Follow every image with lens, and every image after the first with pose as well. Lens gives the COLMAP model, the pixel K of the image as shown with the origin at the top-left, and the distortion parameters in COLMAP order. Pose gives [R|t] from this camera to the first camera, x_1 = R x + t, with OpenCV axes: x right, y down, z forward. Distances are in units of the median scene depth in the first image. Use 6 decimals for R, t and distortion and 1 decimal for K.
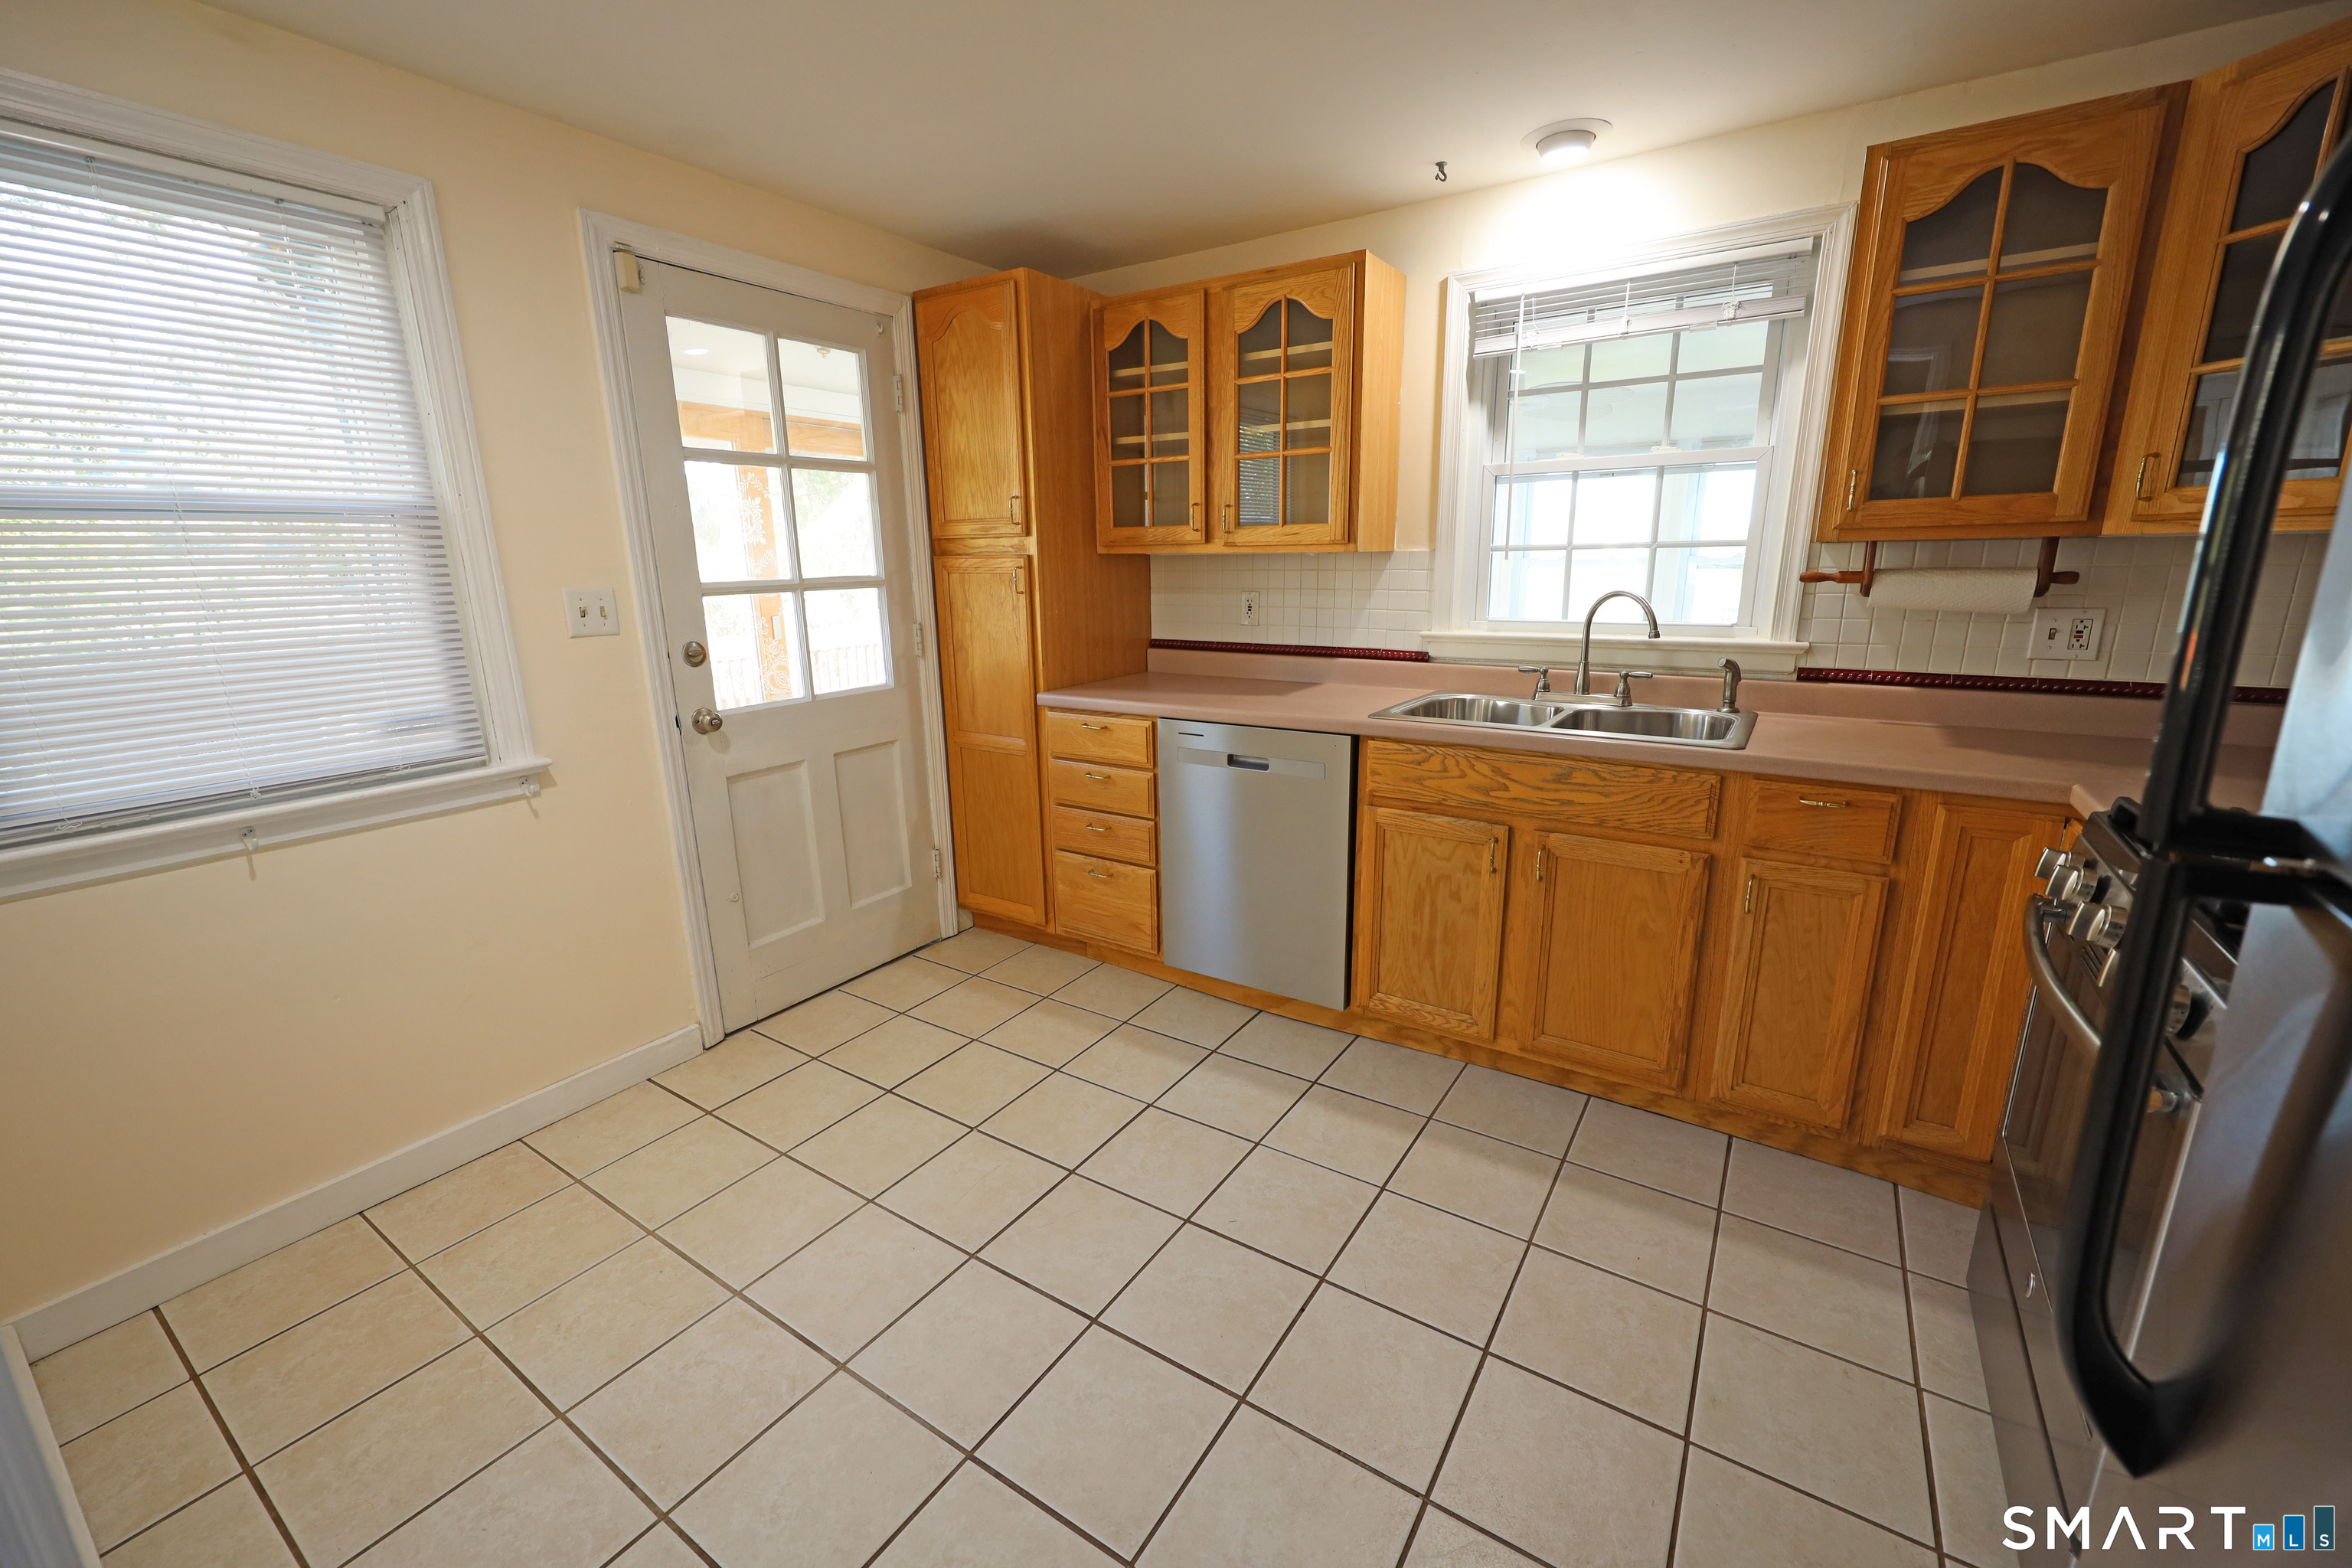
lens RADIAL K [[942.4, 0, 1178.4], [0, 942.4, 785.4], [0, 0, 1]] dist [0.000315, -0.000023]
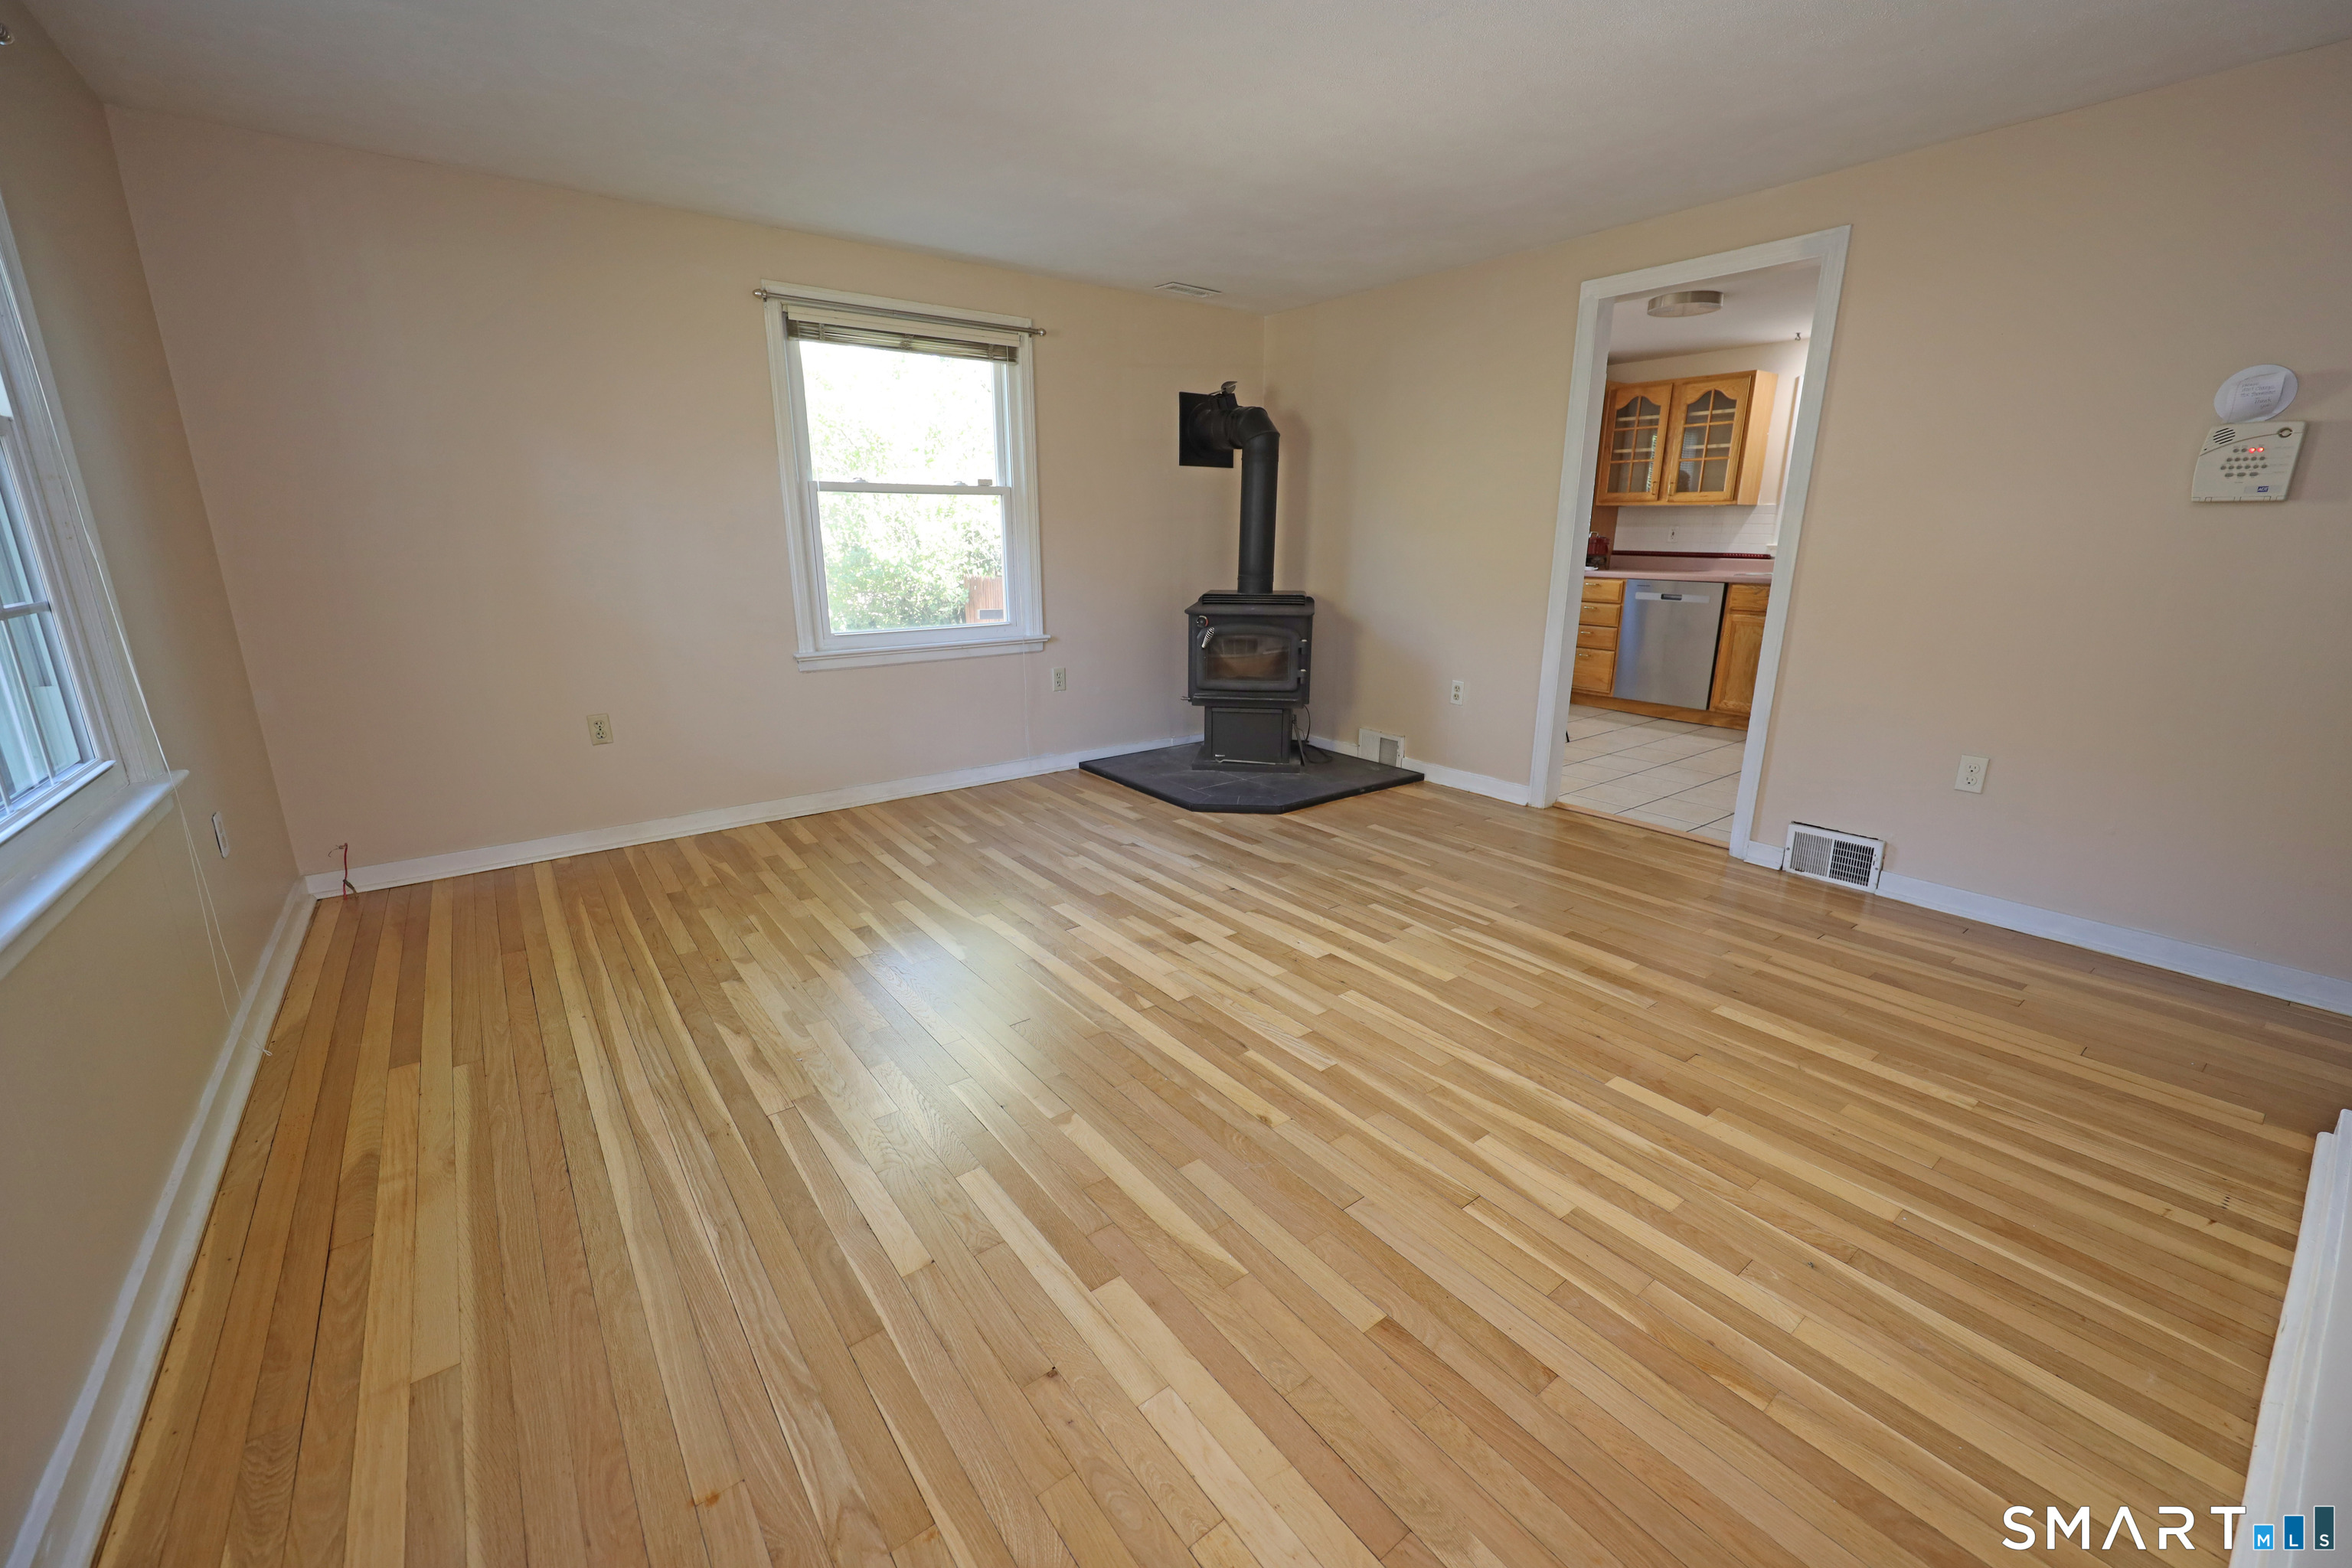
lens RADIAL K [[942.4, 0, 1177.1], [0, 942.4, 786.0], [0, 0, 1]] dist [0.000315, -0.000023]
pose [[0.943842, 0.099285, -0.315125, -0.277183], [-0.086807, 0.994792, 0.053425, 0.391289], [0.318788, -0.023070, 0.947545, -1.475047]]
